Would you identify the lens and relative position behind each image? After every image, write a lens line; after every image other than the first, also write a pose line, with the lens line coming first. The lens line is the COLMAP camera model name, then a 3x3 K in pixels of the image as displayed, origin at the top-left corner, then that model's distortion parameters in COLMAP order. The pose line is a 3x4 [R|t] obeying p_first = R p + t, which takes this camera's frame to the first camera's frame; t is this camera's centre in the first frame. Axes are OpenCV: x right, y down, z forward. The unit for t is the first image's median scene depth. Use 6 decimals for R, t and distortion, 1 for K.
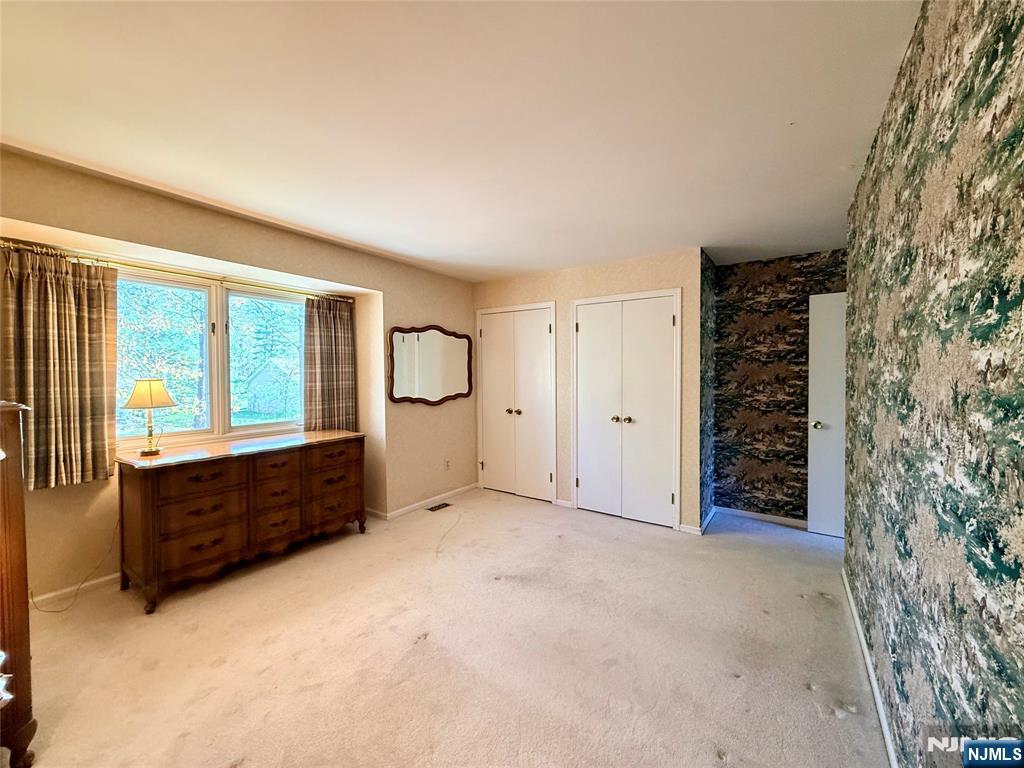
lens RADIAL K [[406.0, 0, 503.7], [0, 406.0, 382.9], [0, 0, 1]] dist [-0.001409, 0.000209]
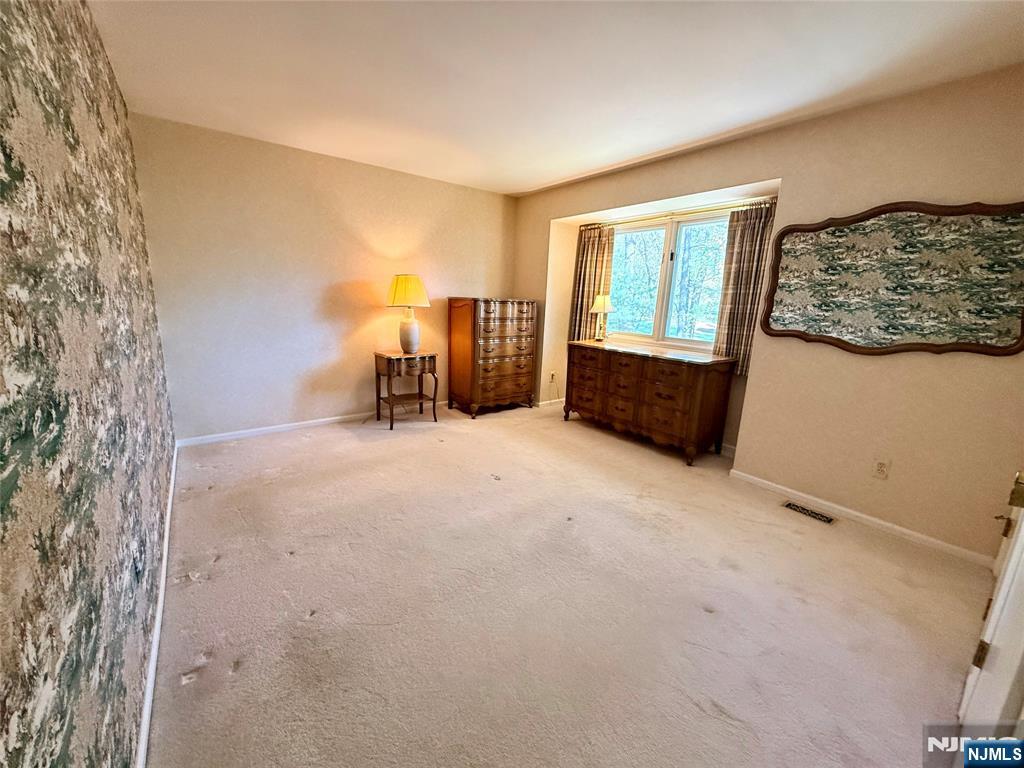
lens RADIAL K [[406.0, 0, 503.7], [0, 406.0, 382.9], [0, 0, 1]] dist [-0.001409, 0.000209]
pose [[-0.315641, 0.181209, -0.931415, 0.754654], [-0.065339, 0.975115, 0.211853, 0.012950], [0.946626, 0.127727, -0.295946, 1.011058]]
